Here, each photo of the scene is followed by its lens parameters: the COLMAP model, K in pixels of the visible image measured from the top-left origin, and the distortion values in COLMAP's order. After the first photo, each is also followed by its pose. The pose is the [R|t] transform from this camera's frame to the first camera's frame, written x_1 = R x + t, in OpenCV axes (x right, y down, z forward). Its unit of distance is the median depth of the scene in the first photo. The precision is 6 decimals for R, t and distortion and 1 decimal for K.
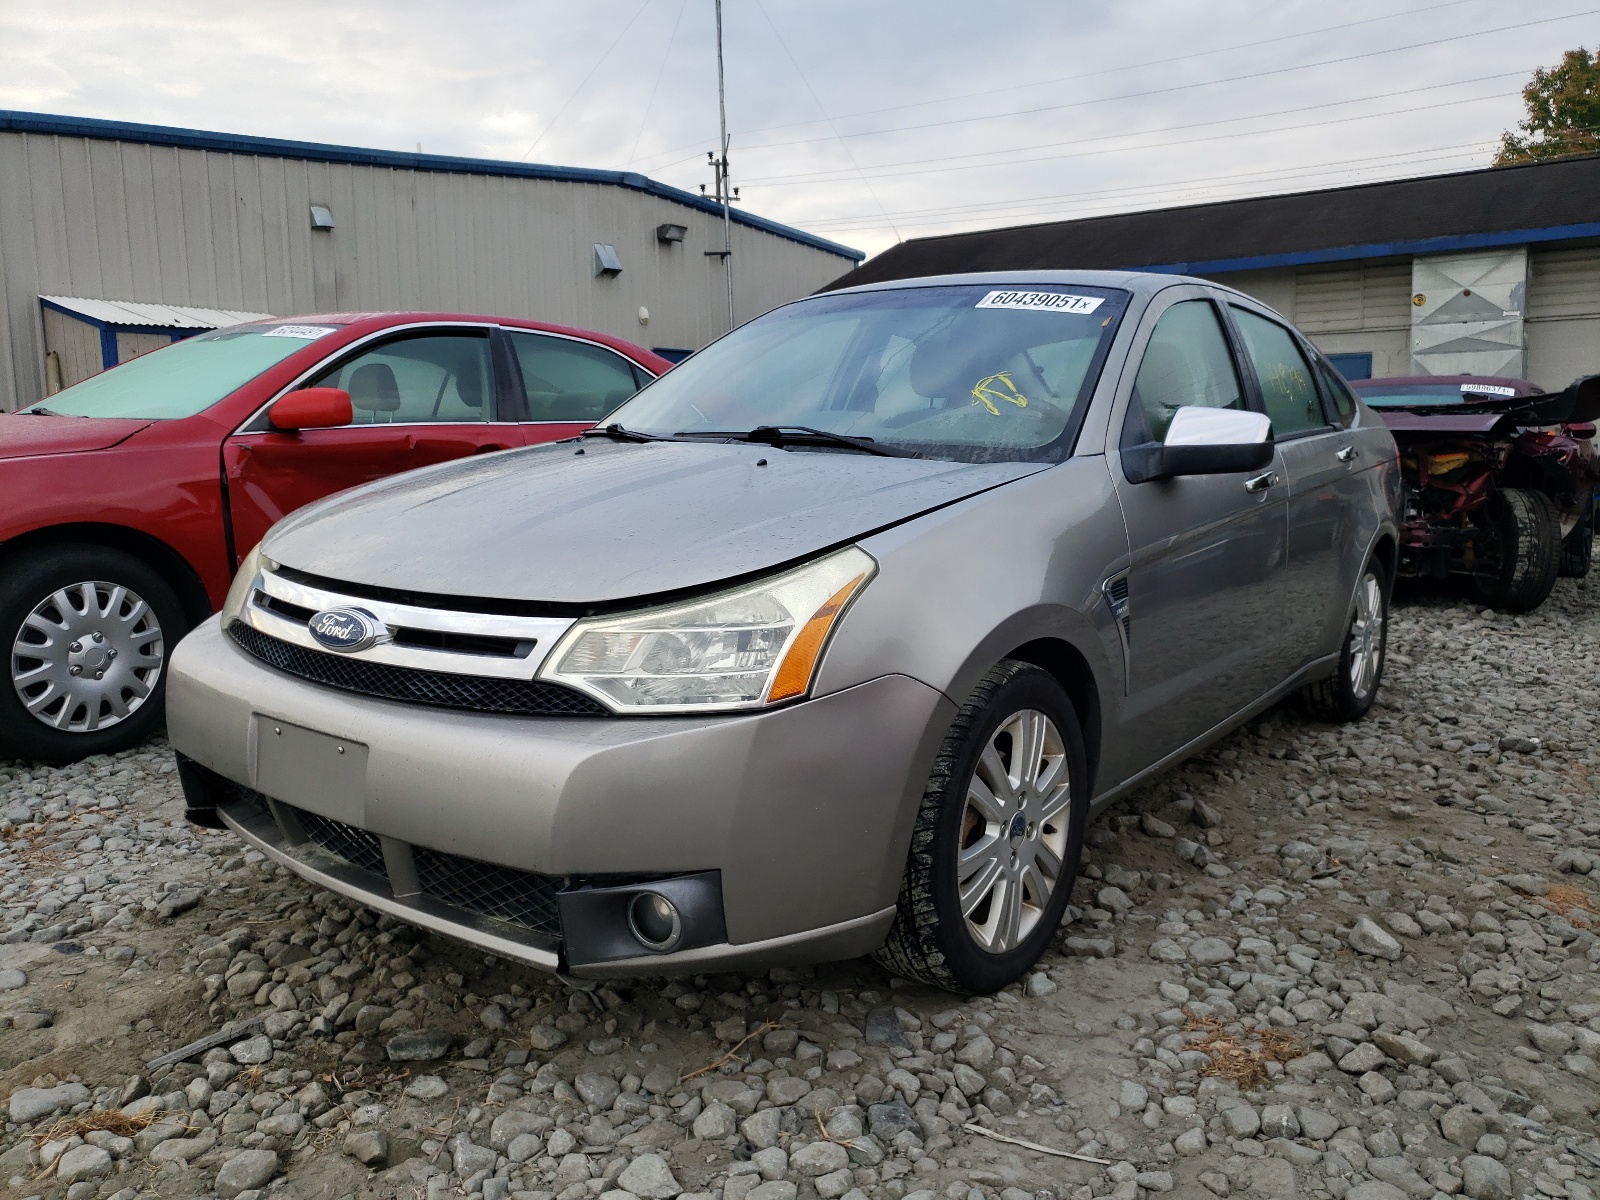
lens RADIAL K [[1309.7, 0, 800.0], [0, 1309.7, 600.0], [0, 0, 1]] dist [0.008022, 0.001831]
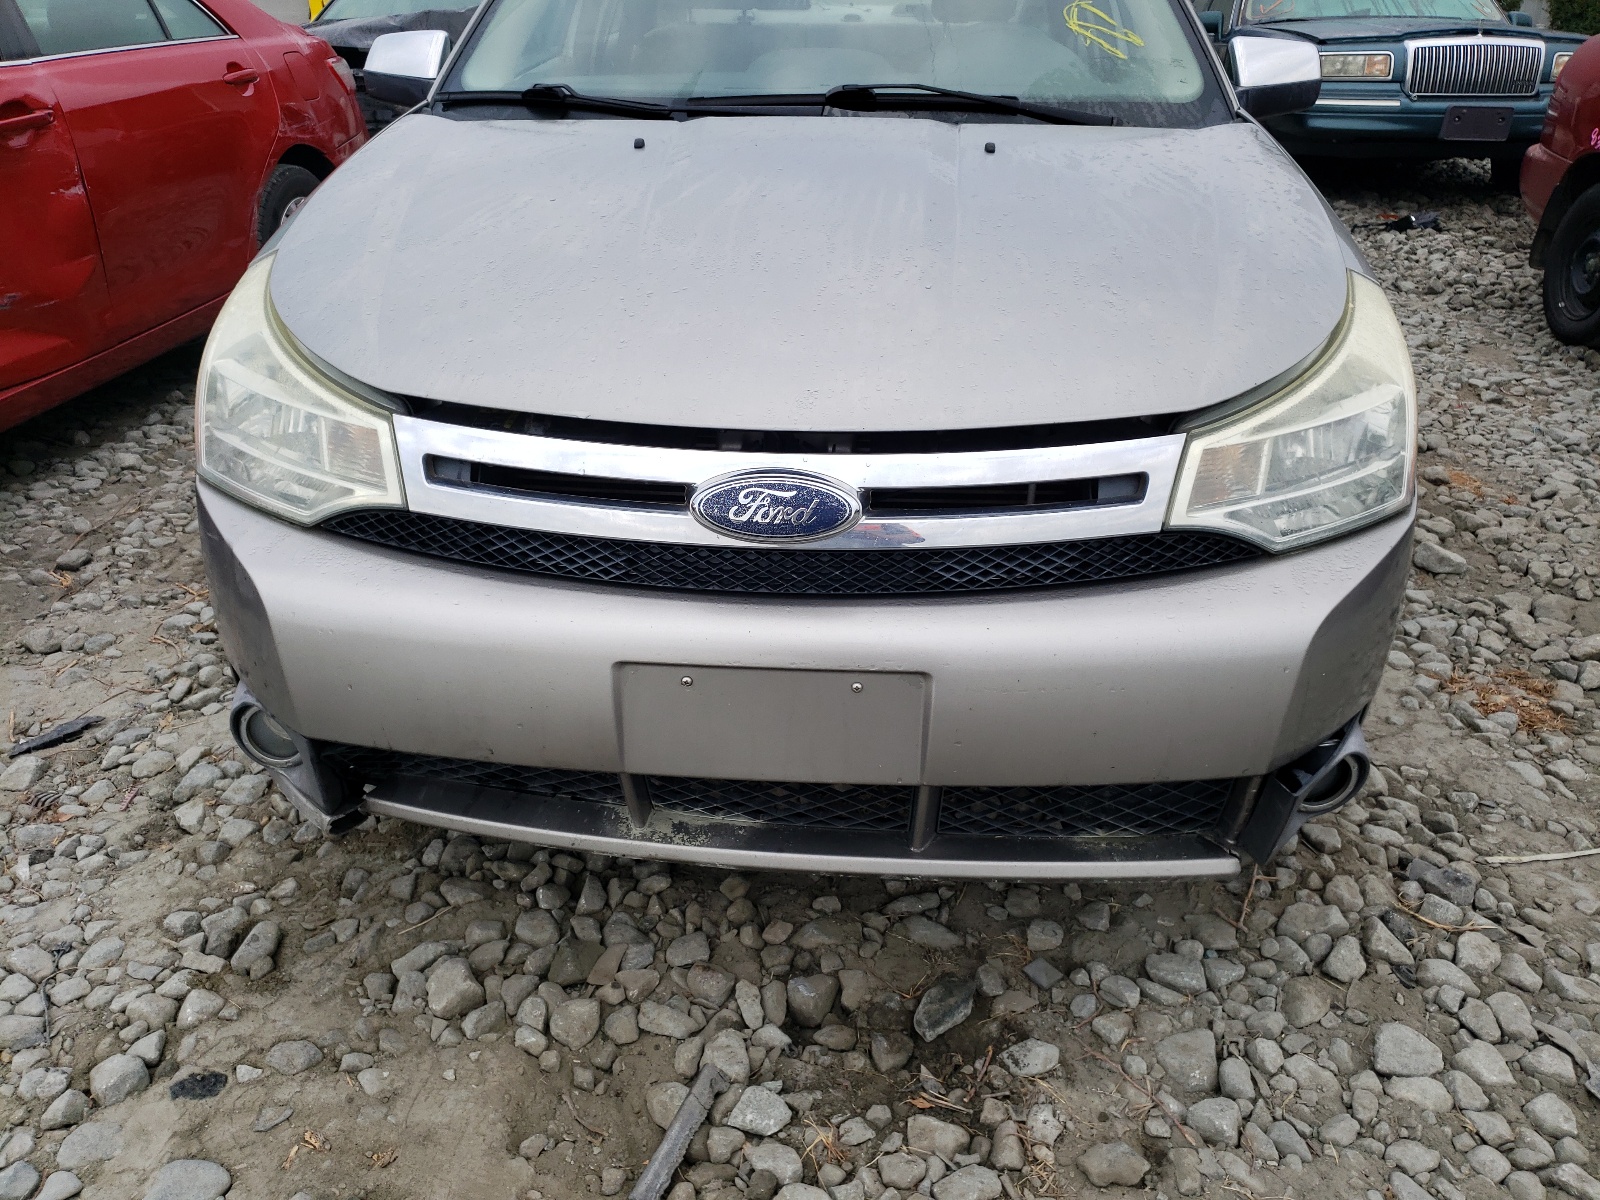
lens RADIAL K [[1309.7, 0, 800.0], [0, 1309.7, 600.0], [0, 0, 1]] dist [0.008022, 0.001831]
pose [[0.827850, -0.256874, 0.498678, -0.704327], [0.090934, 0.938685, 0.332567, -0.153415], [-0.553530, -0.229969, 0.800449, 0.503714]]
